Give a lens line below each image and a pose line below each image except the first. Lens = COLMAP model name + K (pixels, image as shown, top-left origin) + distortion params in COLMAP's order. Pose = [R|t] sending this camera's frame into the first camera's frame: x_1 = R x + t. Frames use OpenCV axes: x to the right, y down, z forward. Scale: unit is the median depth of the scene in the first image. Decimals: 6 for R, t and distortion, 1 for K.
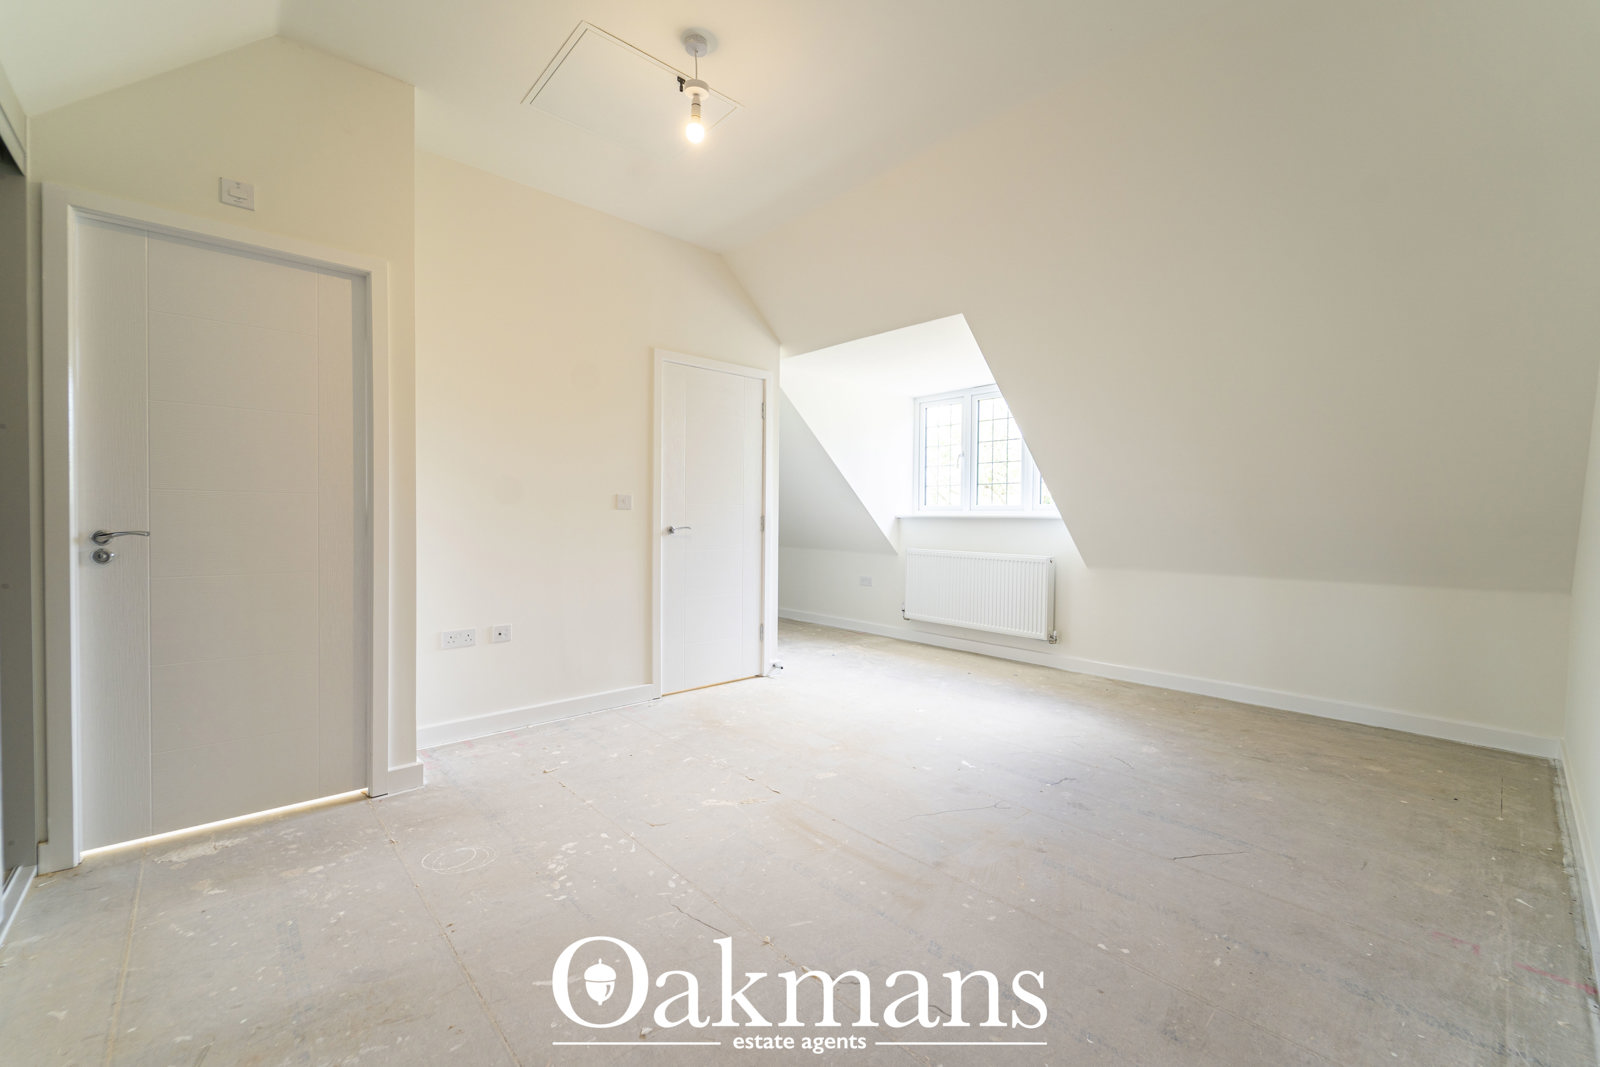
lens RADIAL K [[648.9, 0, 799.3], [0, 648.9, 530.0], [0, 0, 1]] dist [0.003707, -0.002068]
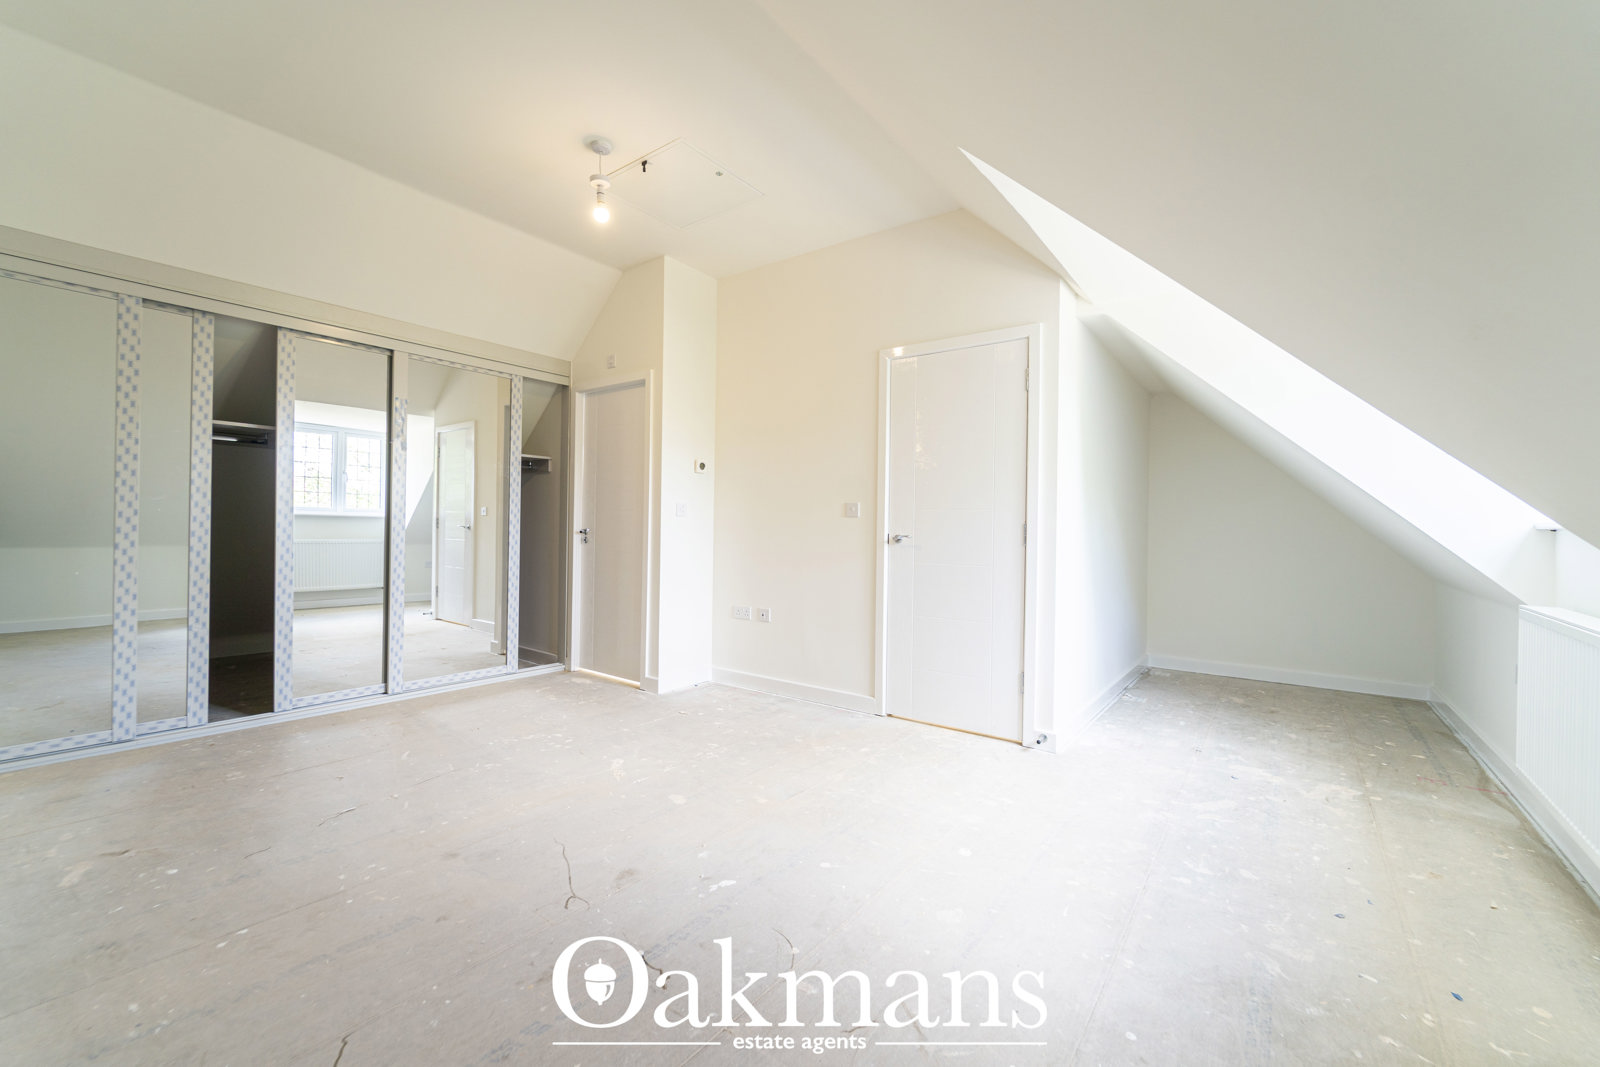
lens RADIAL K [[648.9, 0, 794.1], [0, 648.9, 532.4], [0, 0, 1]] dist [0.003707, -0.002068]
pose [[0.180923, 0.005813, -0.983480, 0.798437], [-0.029107, 0.999576, 0.000553, -0.006232], [0.983066, 0.028526, 0.181016, 0.802584]]
